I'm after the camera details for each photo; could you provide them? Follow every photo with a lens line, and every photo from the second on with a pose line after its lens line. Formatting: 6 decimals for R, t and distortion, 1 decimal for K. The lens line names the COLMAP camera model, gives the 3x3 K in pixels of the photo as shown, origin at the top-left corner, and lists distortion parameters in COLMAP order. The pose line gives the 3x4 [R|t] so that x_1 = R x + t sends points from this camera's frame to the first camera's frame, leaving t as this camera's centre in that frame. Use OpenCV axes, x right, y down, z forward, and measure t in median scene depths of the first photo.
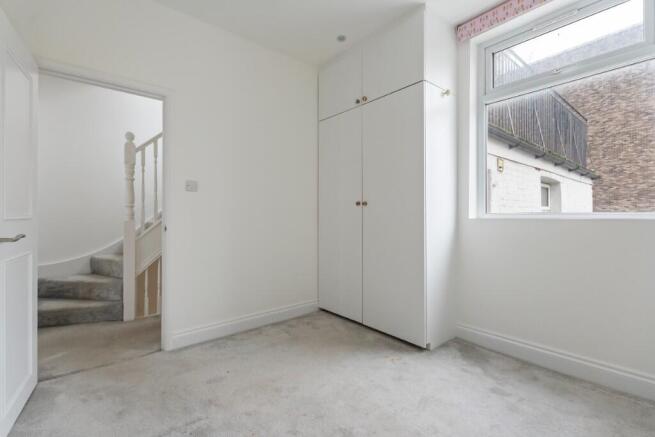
lens RADIAL K [[300.8, 0, 329.2], [0, 300.8, 212.9], [0, 0, 1]] dist [0.013715, -0.001006]
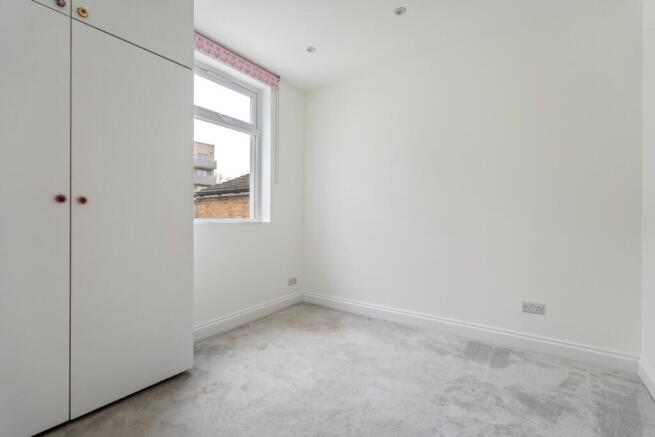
lens RADIAL K [[300.8, 0, 324.2], [0, 300.8, 220.3], [0, 0, 1]] dist [0.013715, -0.001006]
pose [[-0.280266, -0.006023, 0.959904, -0.732441], [-0.018030, 0.999837, 0.001010, -0.004204], [-0.959753, -0.017024, -0.280329, 0.970567]]
